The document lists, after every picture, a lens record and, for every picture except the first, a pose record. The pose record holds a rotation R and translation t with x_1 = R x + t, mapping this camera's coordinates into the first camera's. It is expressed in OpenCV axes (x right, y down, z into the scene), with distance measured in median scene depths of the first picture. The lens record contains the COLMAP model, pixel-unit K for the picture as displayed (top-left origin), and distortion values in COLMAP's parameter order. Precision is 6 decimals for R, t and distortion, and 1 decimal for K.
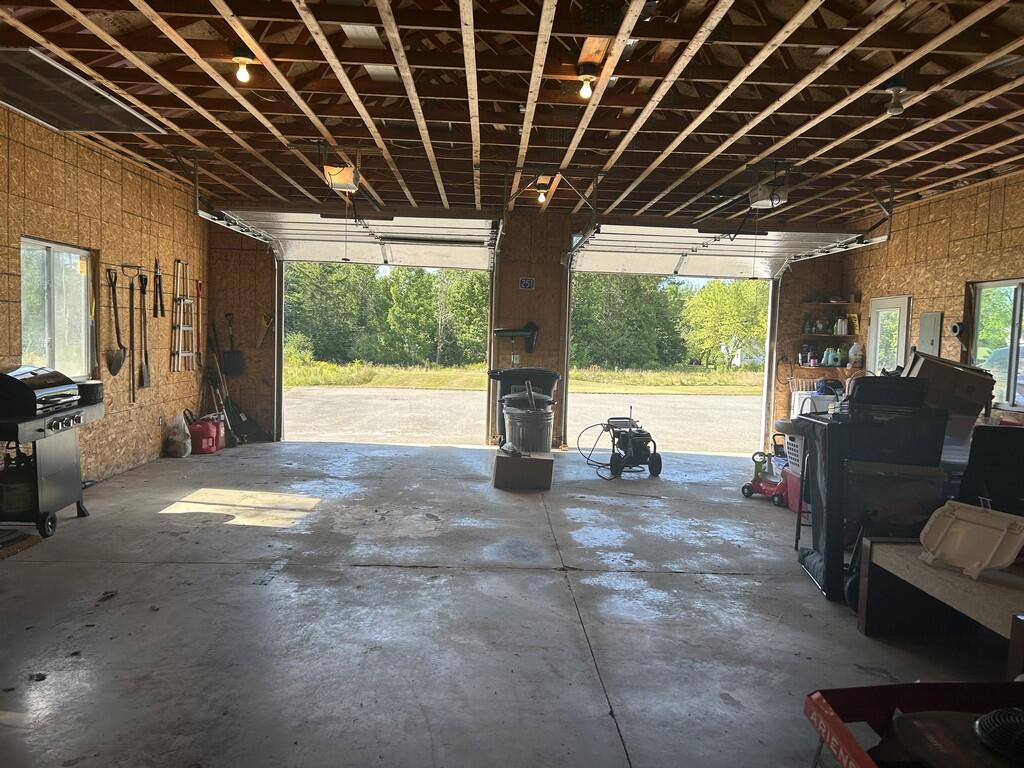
lens RADIAL K [[766.3, 0, 514.5], [0, 766.3, 388.5], [0, 0, 1]] dist [0.078065, -0.094732]
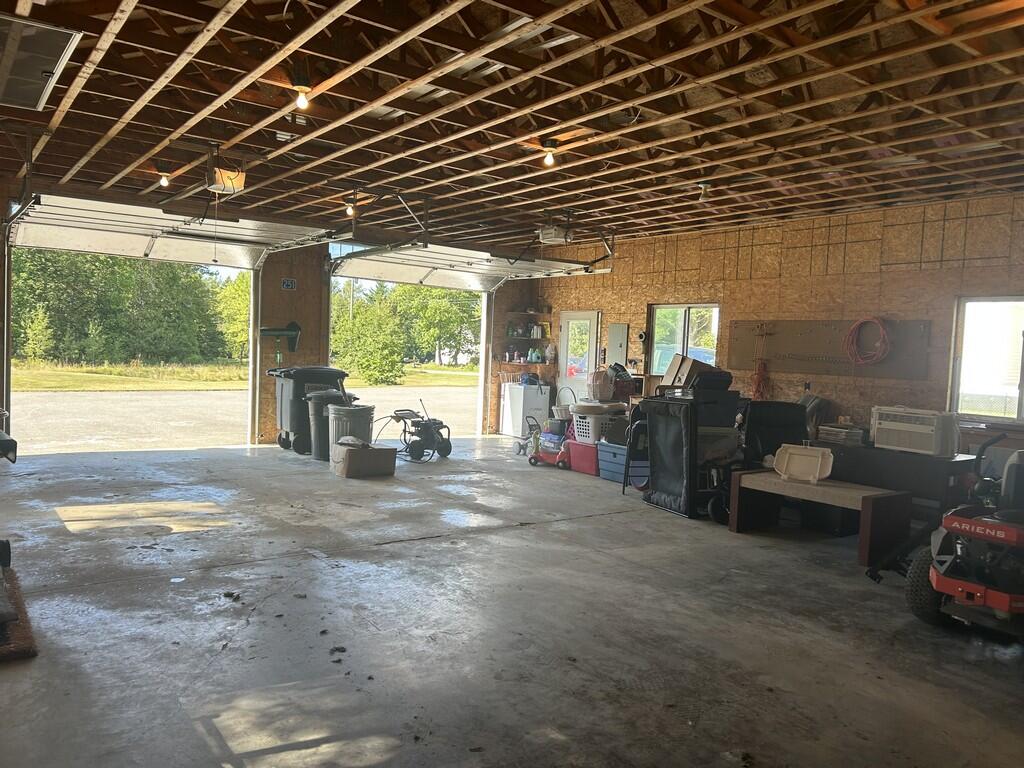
lens RADIAL K [[766.3, 0, 504.1], [0, 766.3, 392.0], [0, 0, 1]] dist [0.078065, -0.094732]
pose [[0.827393, -0.031758, 0.560725, -0.433744], [0.024108, 0.999488, 0.021035, -0.009789], [-0.561106, -0.003886, 0.827735, -0.029870]]
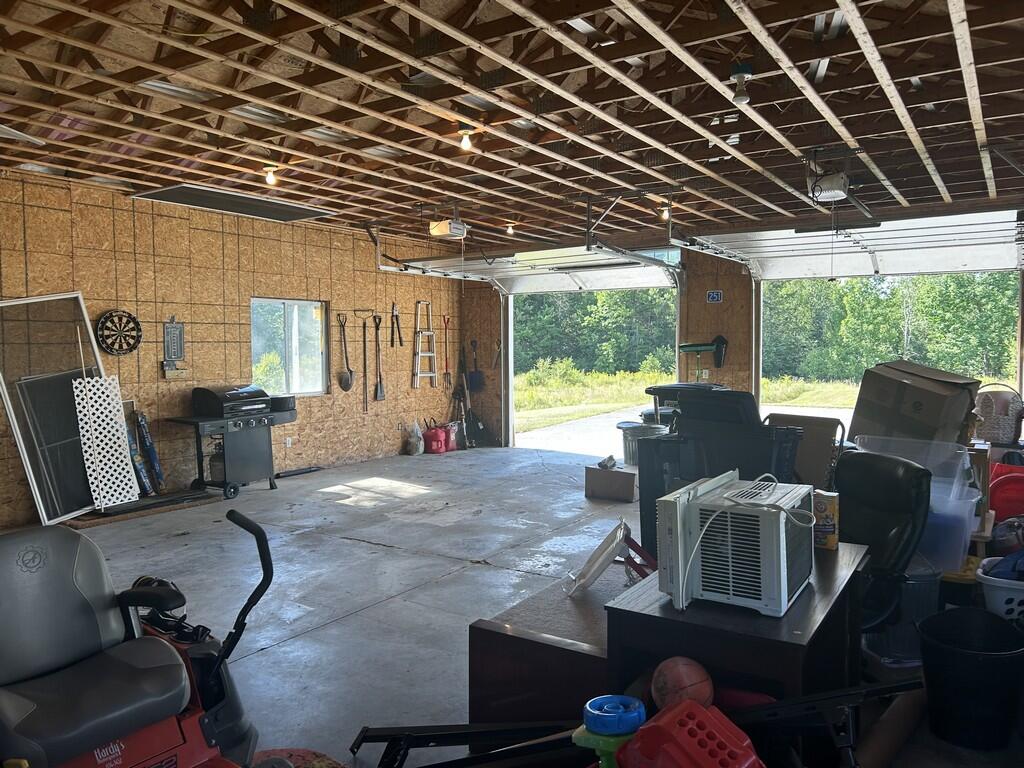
lens RADIAL K [[766.3, 0, 509.2], [0, 766.3, 383.7], [0, 0, 1]] dist [0.078065, -0.094732]
pose [[0.812791, -0.006948, -0.582514, 0.486661], [-0.009487, 0.999638, -0.025162, 0.001230], [0.582478, 0.025978, 0.812431, 0.068269]]
